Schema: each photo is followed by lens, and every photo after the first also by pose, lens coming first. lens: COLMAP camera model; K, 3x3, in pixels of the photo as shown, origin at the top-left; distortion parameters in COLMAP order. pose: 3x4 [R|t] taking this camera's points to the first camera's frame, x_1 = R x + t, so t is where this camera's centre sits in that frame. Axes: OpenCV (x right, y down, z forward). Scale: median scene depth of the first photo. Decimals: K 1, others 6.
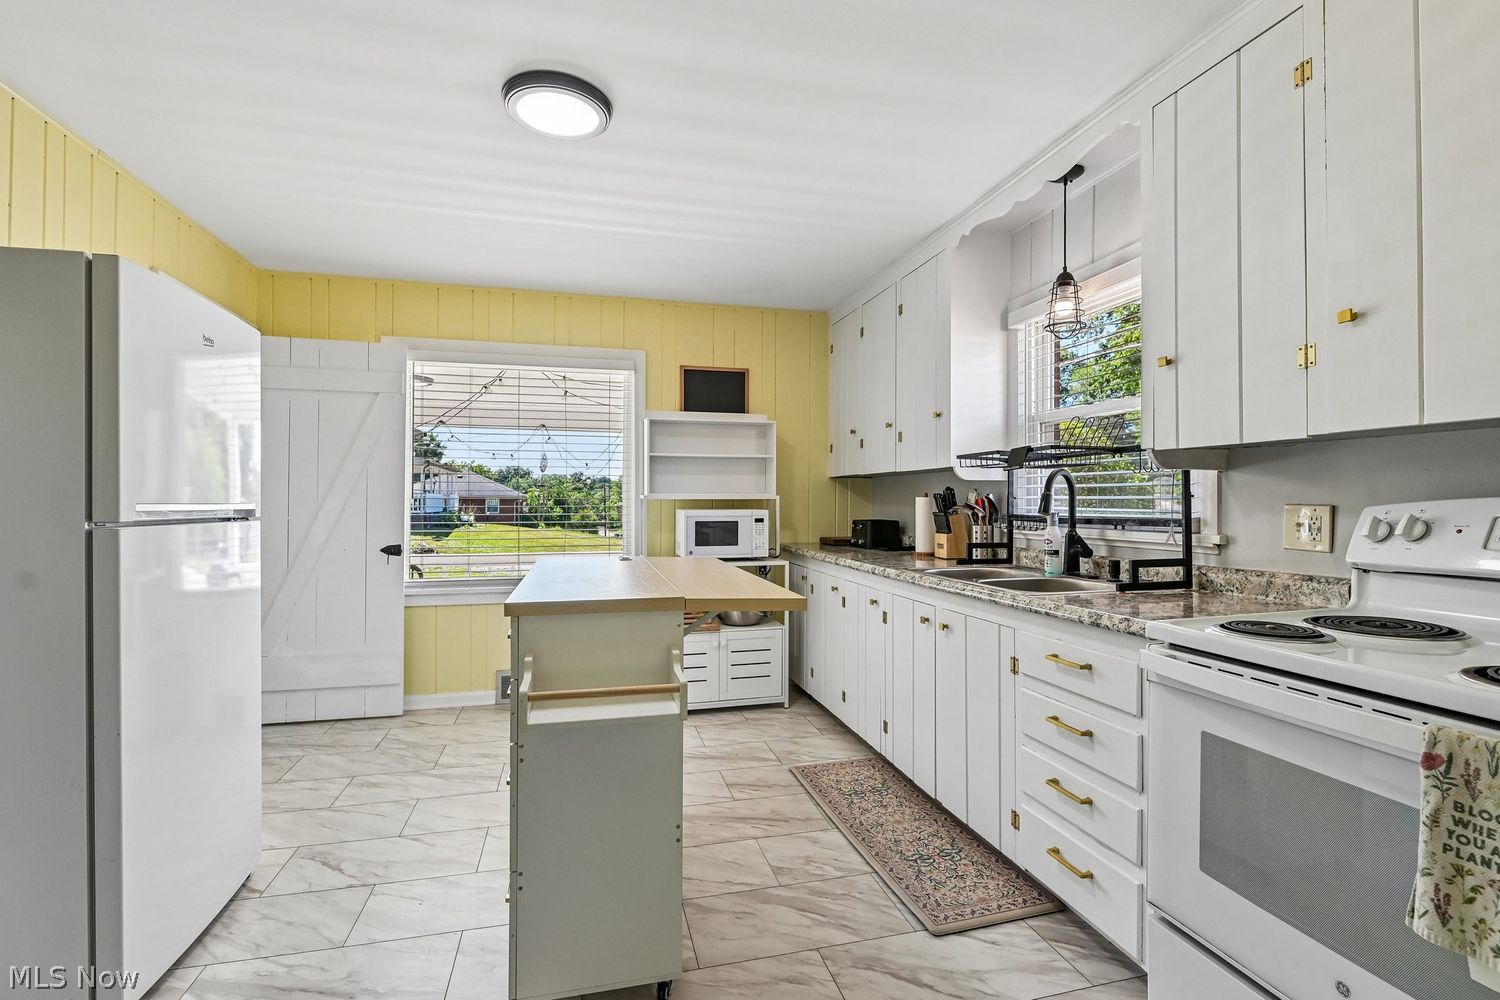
lens RADIAL K [[679.7, 0, 751.9], [0, 679.7, 500.9], [0, 0, 1]] dist [0.003347, -0.003384]
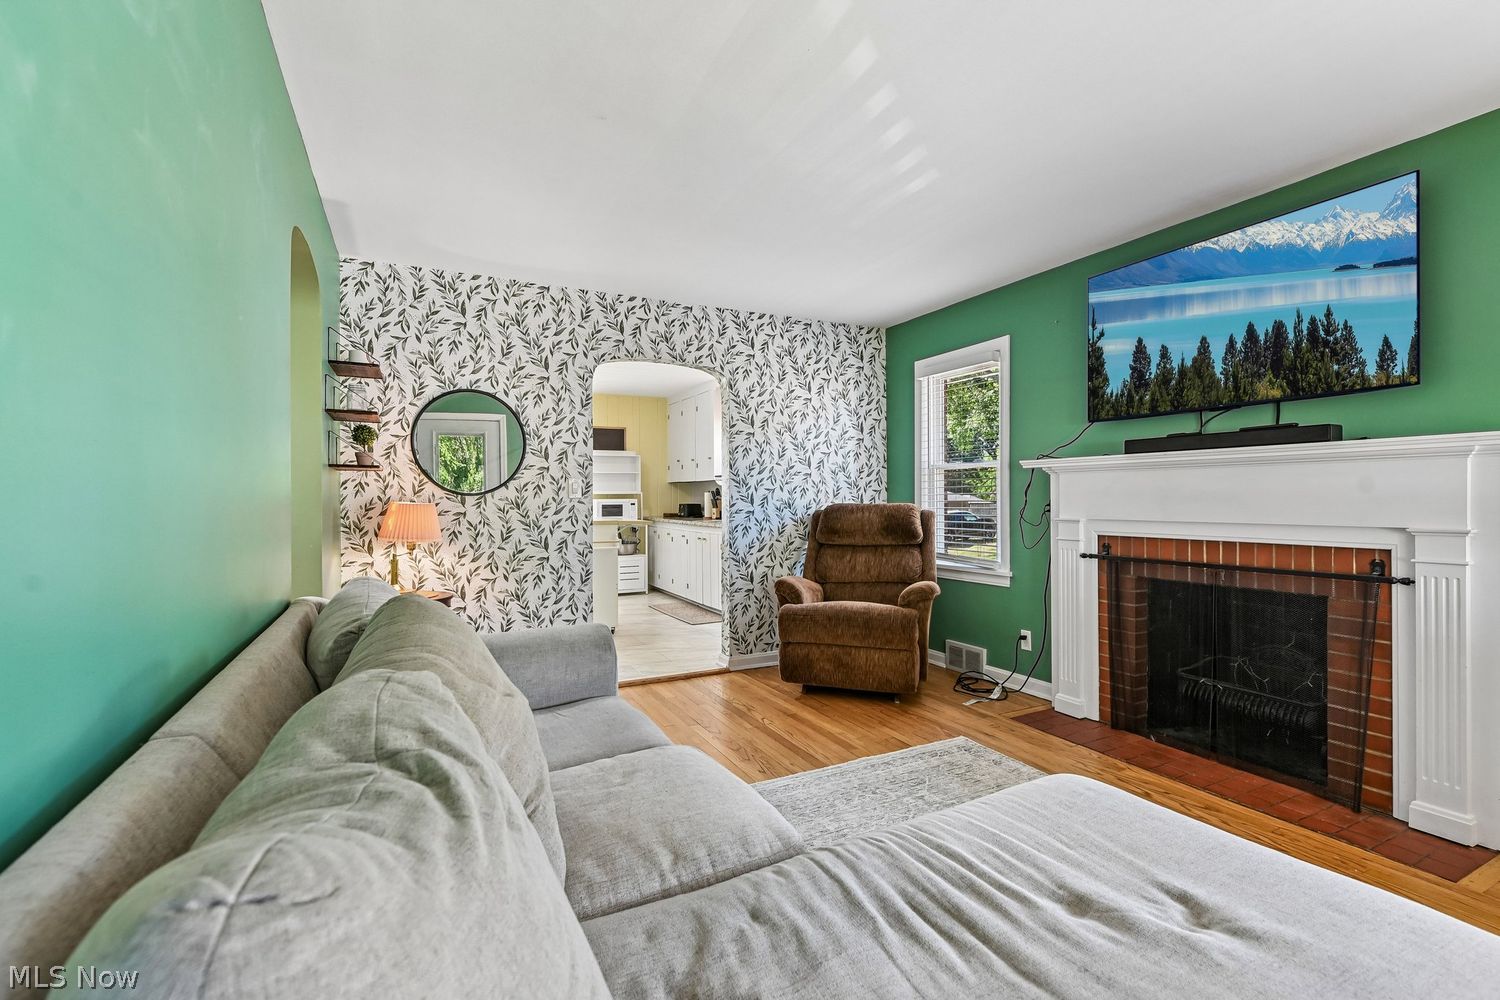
lens RADIAL K [[679.7, 0, 750.9], [0, 679.7, 507.3], [0, 0, 1]] dist [0.003347, -0.003384]
pose [[0.978438, -0.011378, 0.206229, -0.086378], [0.008169, 0.999832, 0.016408, 0.009639], [-0.206381, -0.014370, 0.978366, -1.474288]]
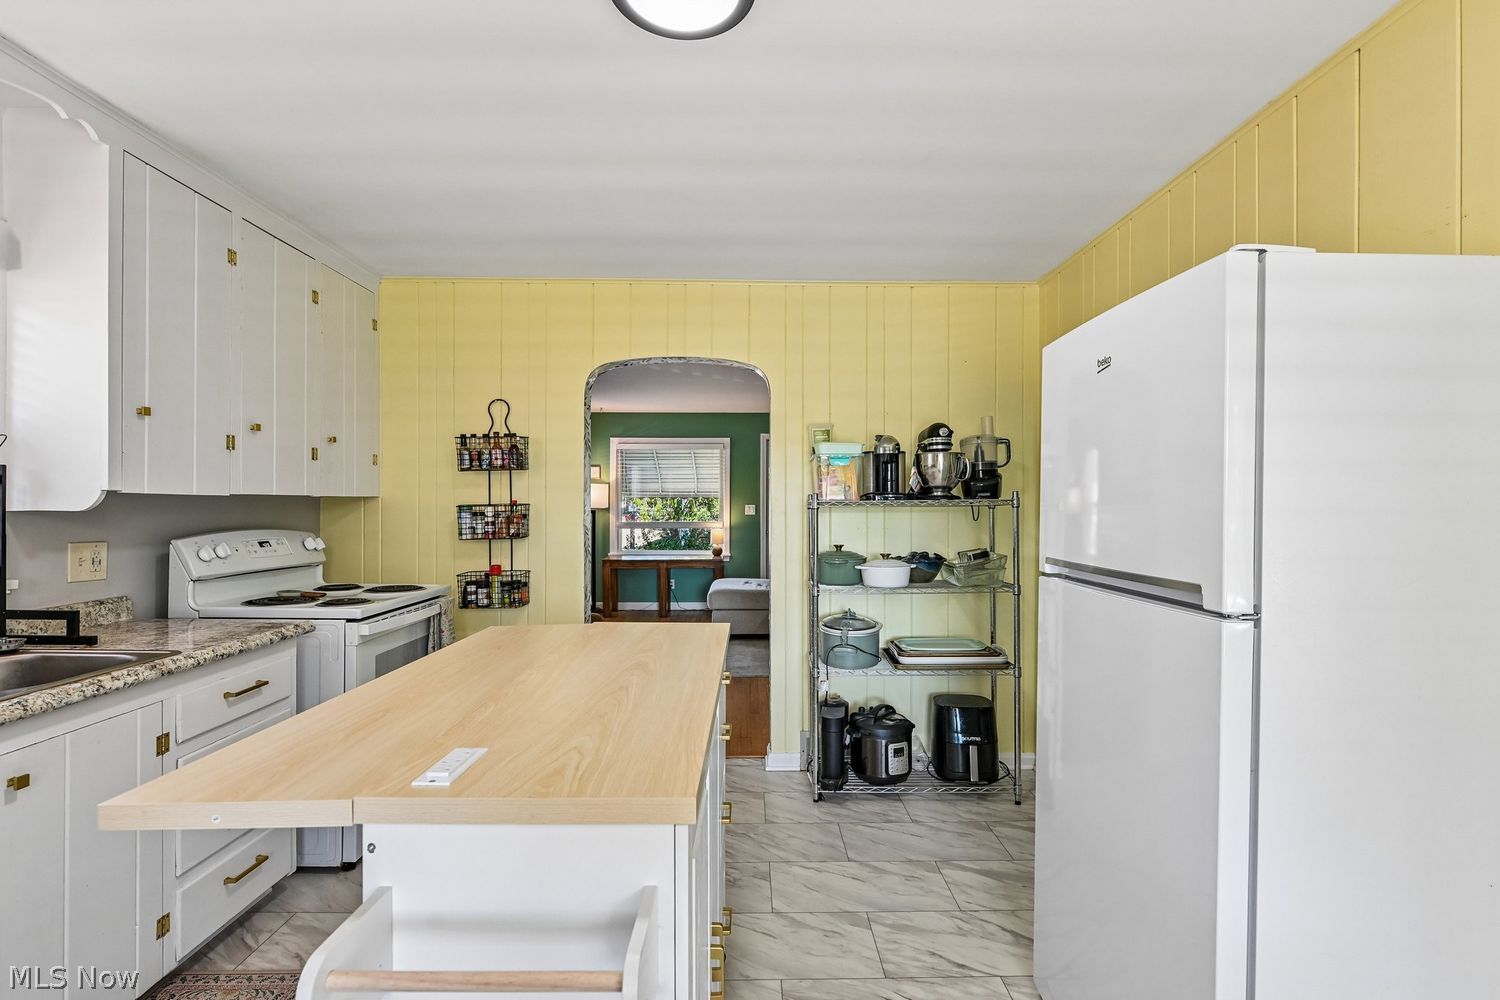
lens RADIAL K [[679.7, 0, 752.7], [0, 679.7, 506.5], [0, 0, 1]] dist [0.003347, -0.003384]
pose [[-0.970985, -0.005234, 0.239084, -0.372572], [-0.005528, 0.999985, -0.000559, -0.039288], [-0.239077, -0.001864, -0.970999, 1.174381]]
